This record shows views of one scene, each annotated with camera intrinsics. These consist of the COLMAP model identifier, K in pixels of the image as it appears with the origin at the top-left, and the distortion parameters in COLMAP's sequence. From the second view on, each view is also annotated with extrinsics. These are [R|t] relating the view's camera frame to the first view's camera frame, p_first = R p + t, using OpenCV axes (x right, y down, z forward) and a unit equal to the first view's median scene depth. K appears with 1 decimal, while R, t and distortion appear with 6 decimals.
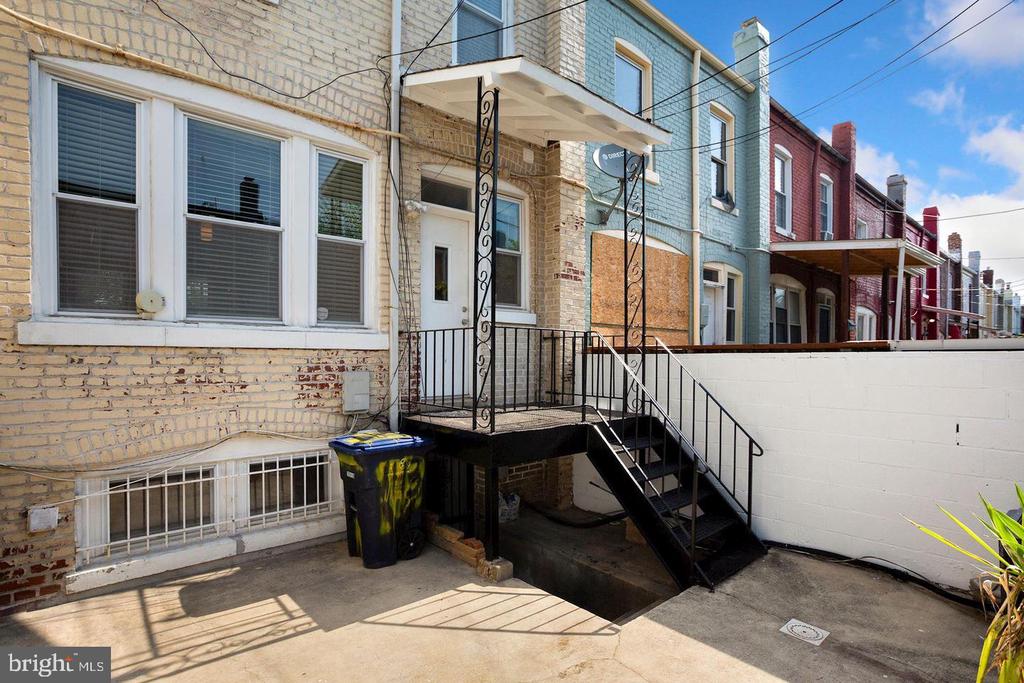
lens RADIAL K [[516.0, 0, 505.8], [0, 516.0, 349.2], [0, 0, 1]] dist [-0.019217, 0.002017]
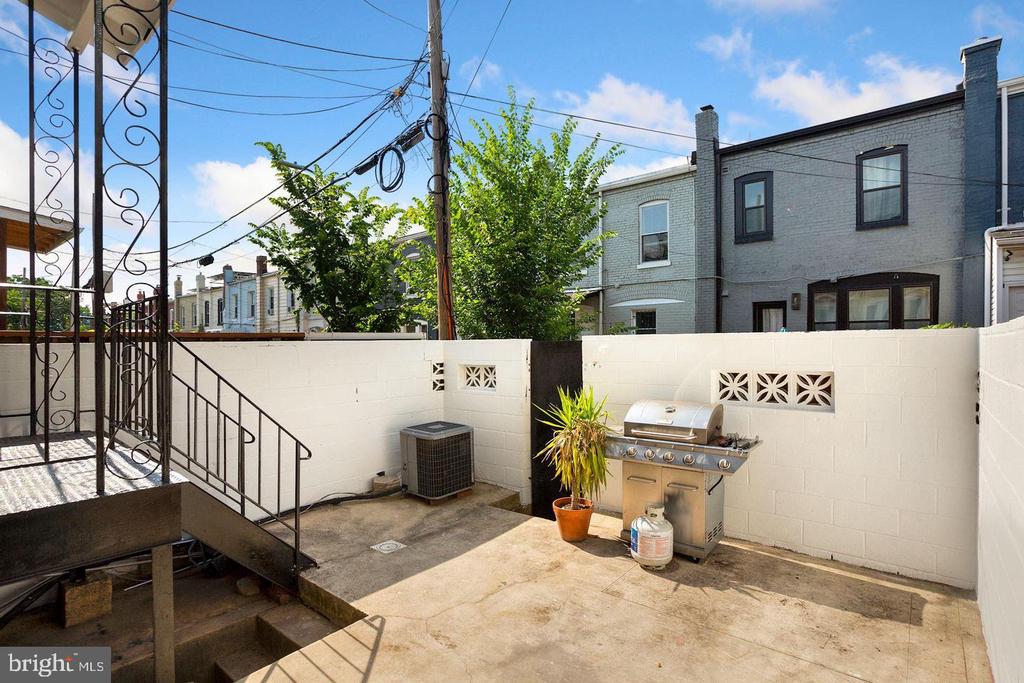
lens RADIAL K [[516.0, 0, 505.8], [0, 516.0, 343.8], [0, 0, 1]] dist [-0.019217, 0.002017]
pose [[-0.152920, -0.004483, 0.988228, -0.795040], [-0.002767, 0.999988, 0.004108, 0.009115], [-0.988235, -0.002107, -0.152931, 0.887936]]
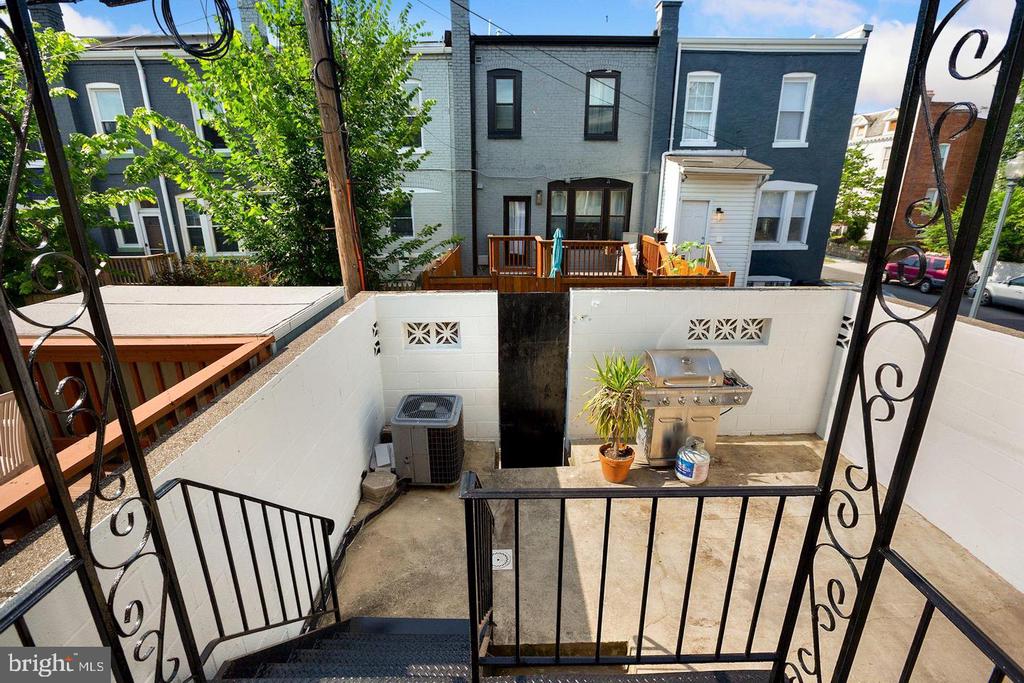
lens RADIAL K [[481.9, 0, 511.1], [0, 481.9, 345.3], [0, 0, 1]] dist [-0.034427, -0.000531]
pose [[-0.770941, -0.200003, 0.604688, -0.051592], [-0.009789, 0.953024, 0.302736, -0.310694], [-0.636831, 0.227473, -0.736683, 1.707683]]
